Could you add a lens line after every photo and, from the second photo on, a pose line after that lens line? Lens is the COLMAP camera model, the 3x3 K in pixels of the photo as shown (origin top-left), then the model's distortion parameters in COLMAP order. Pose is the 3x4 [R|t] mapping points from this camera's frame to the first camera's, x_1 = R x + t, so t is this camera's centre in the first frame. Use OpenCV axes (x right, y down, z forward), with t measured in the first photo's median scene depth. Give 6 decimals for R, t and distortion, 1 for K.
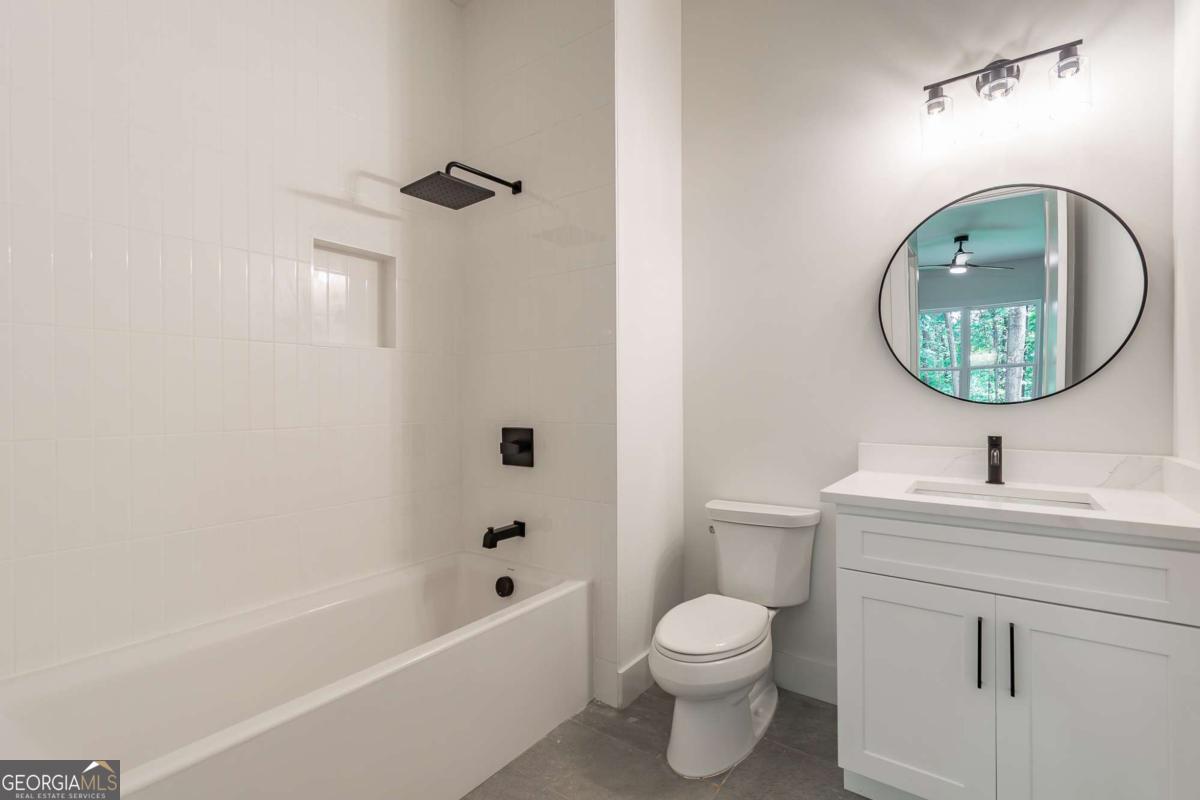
lens RADIAL K [[536.8, 0, 595.7], [0, 536.8, 403.9], [0, 0, 1]] dist [-0.000092, -0.000063]
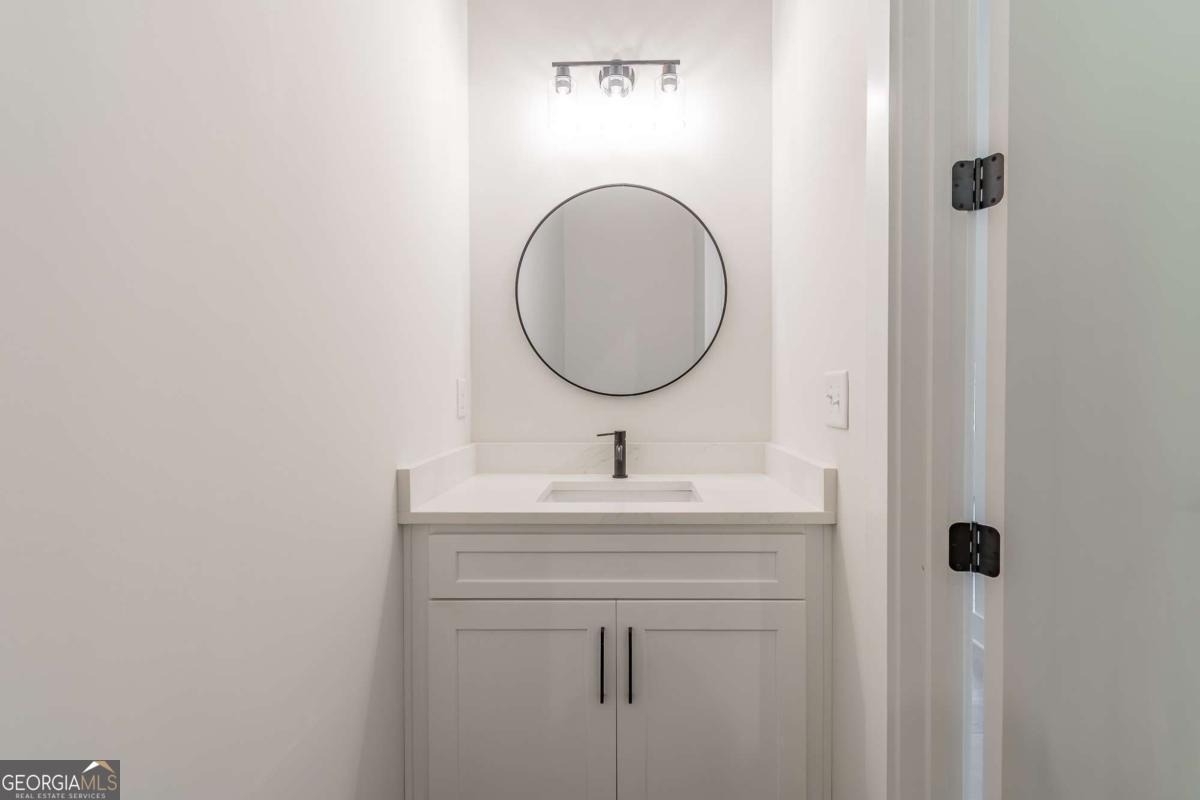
lens RADIAL K [[536.8, 0, 603.9], [0, 536.8, 402.5], [0, 0, 1]] dist [-0.000092, -0.000063]
pose [[0.839354, -0.000736, 0.543584, 0.182587], [0.014614, 0.999668, -0.021211, 0.029374], [-0.543388, 0.025747, 0.839087, 0.183811]]
